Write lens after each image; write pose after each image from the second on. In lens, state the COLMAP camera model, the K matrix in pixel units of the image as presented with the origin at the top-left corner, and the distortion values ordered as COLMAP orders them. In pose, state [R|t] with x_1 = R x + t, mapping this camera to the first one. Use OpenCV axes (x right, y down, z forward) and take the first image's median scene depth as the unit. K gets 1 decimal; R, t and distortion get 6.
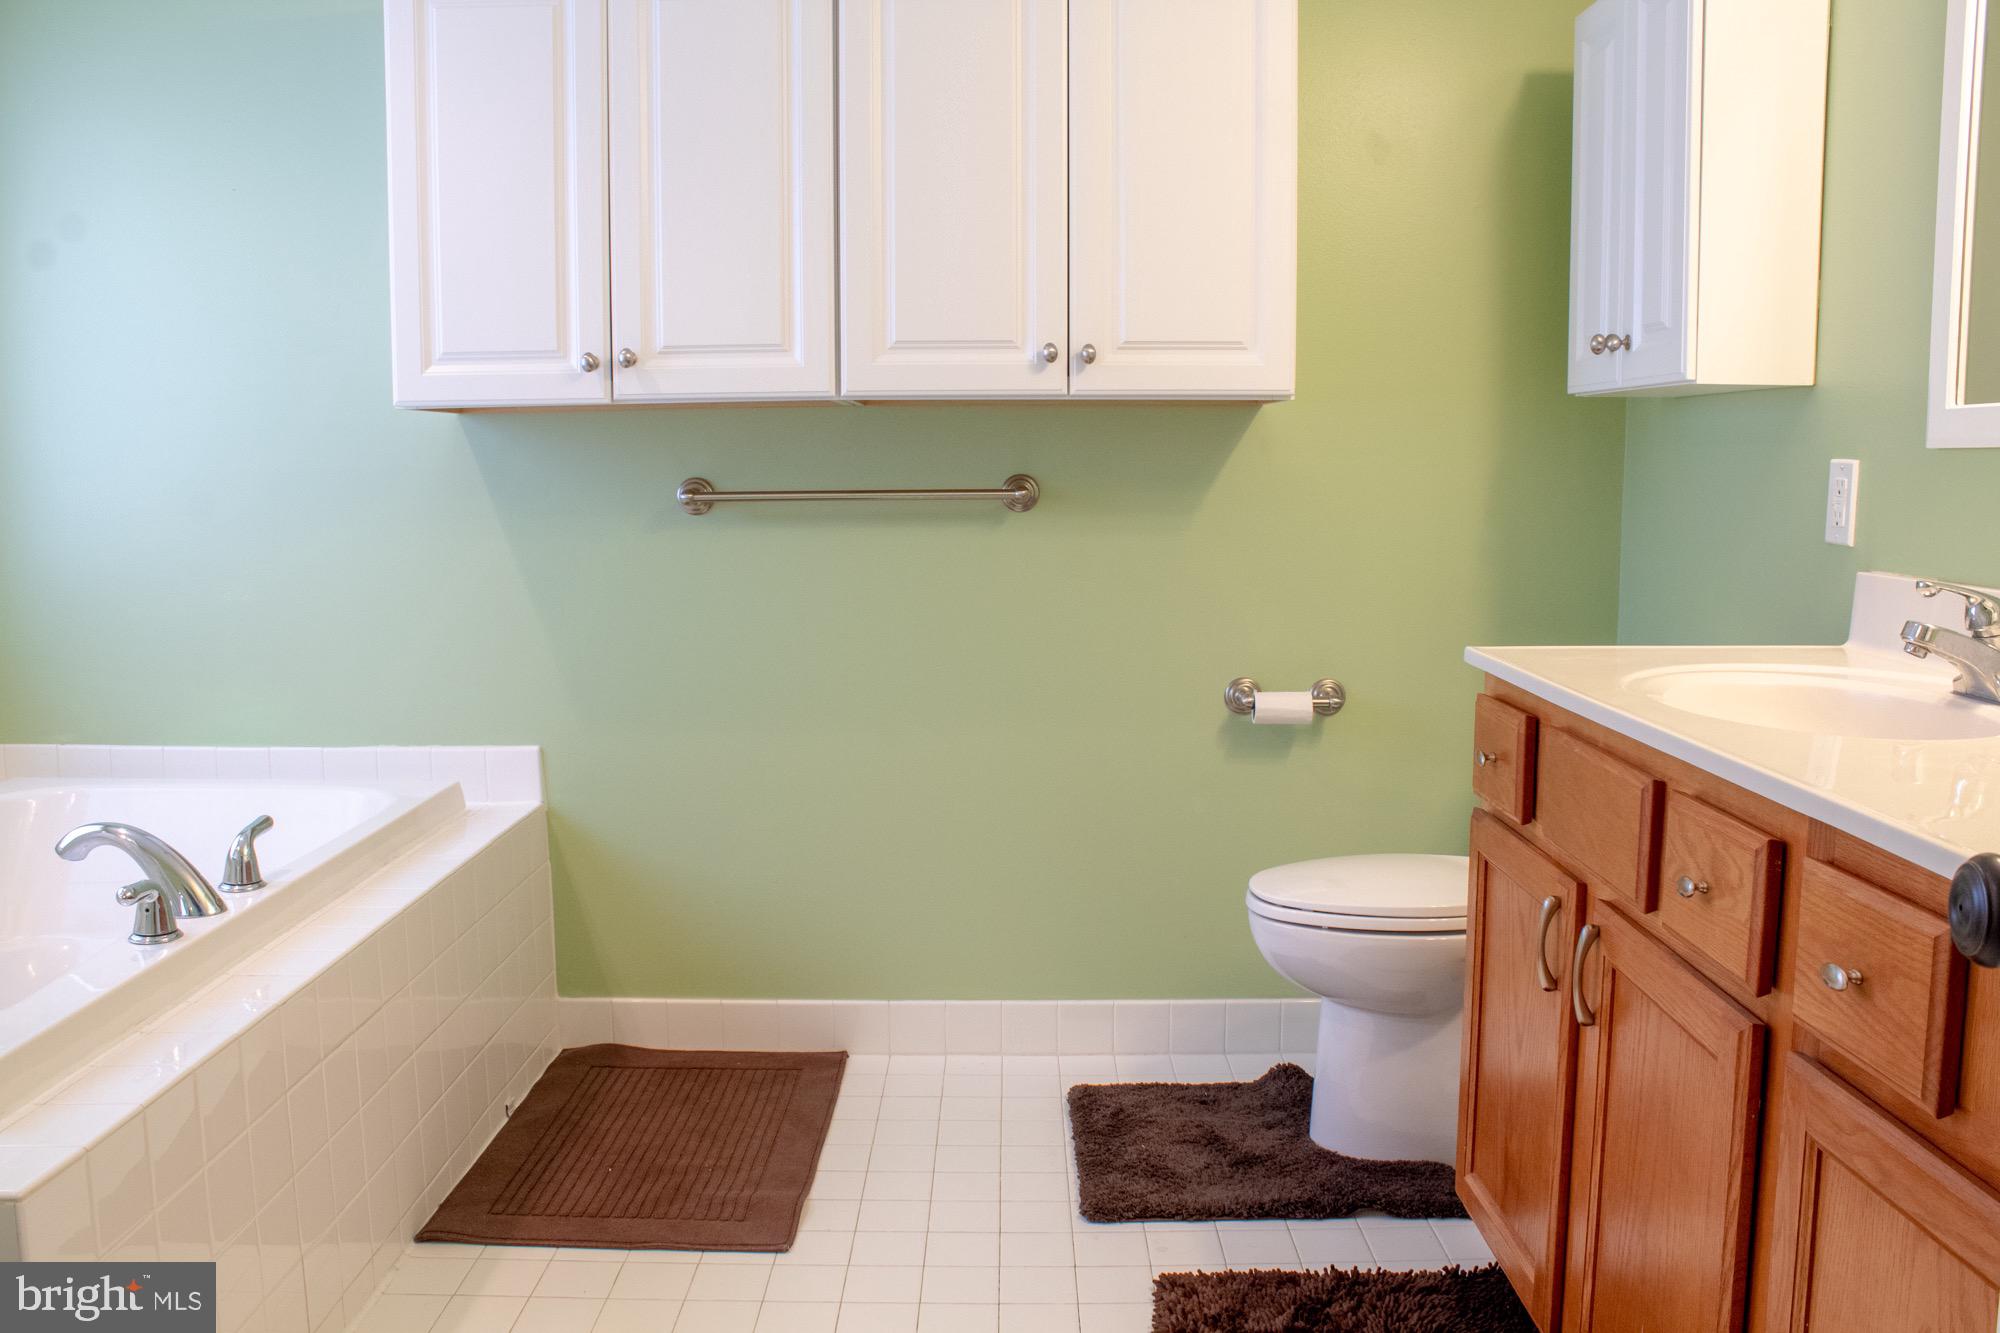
lens RADIAL K [[1667.7, 0, 999.5], [0, 1667.7, 621.4], [0, 0, 1]] dist [-0.001307, -0.002302]
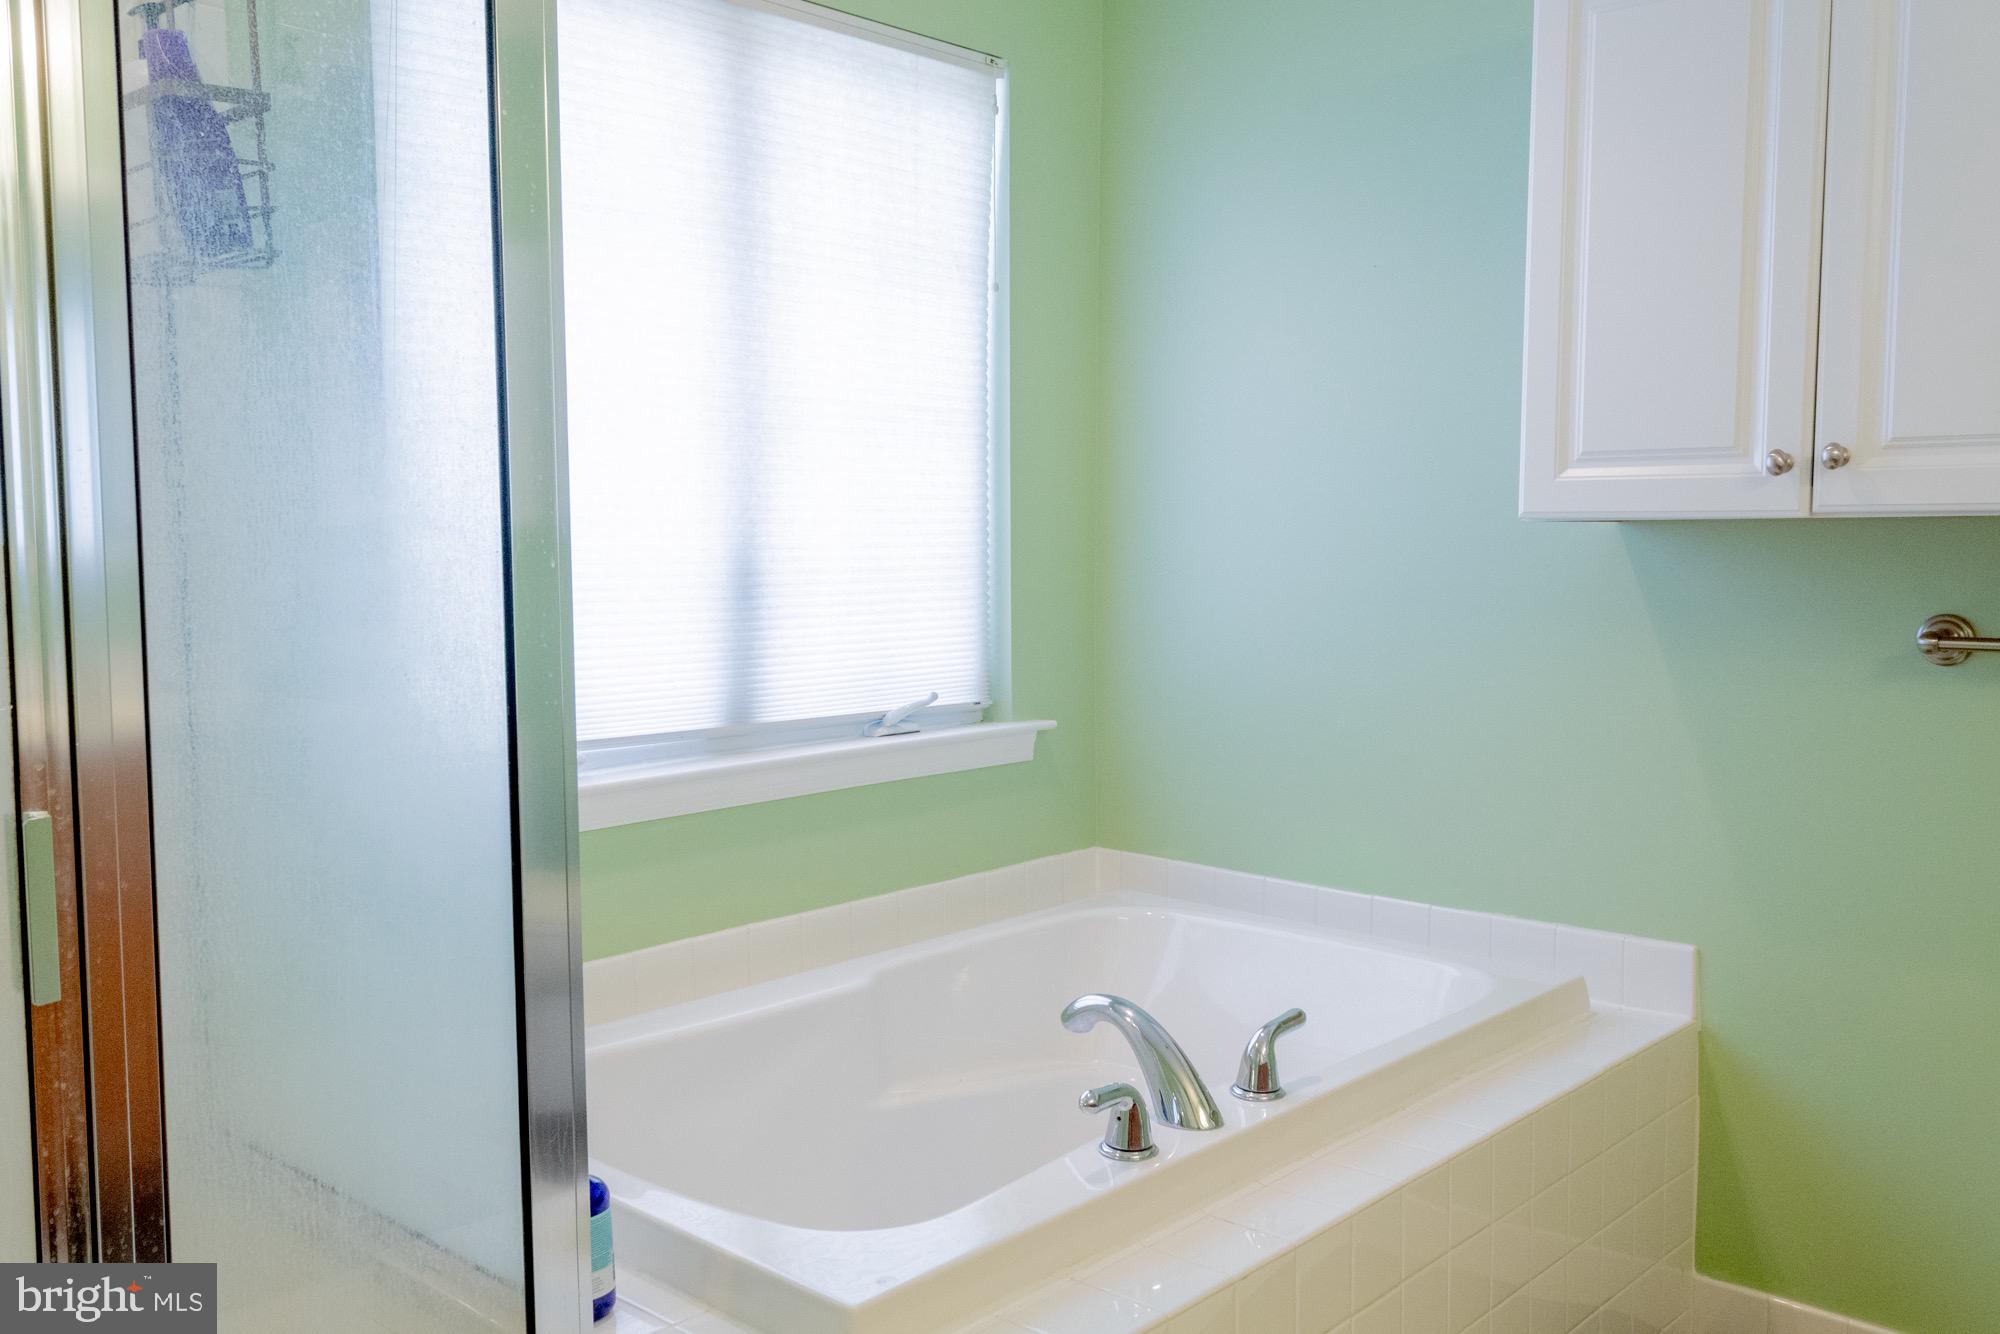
lens RADIAL K [[1667.7, 0, 999.5], [0, 1667.7, 621.9], [0, 0, 1]] dist [-0.001307, -0.002302]
pose [[0.729217, 0.061639, -0.681501, 0.008374], [-0.084527, 0.996421, -0.000323, -0.050658], [0.679042, 0.057841, 0.731817, 0.210417]]
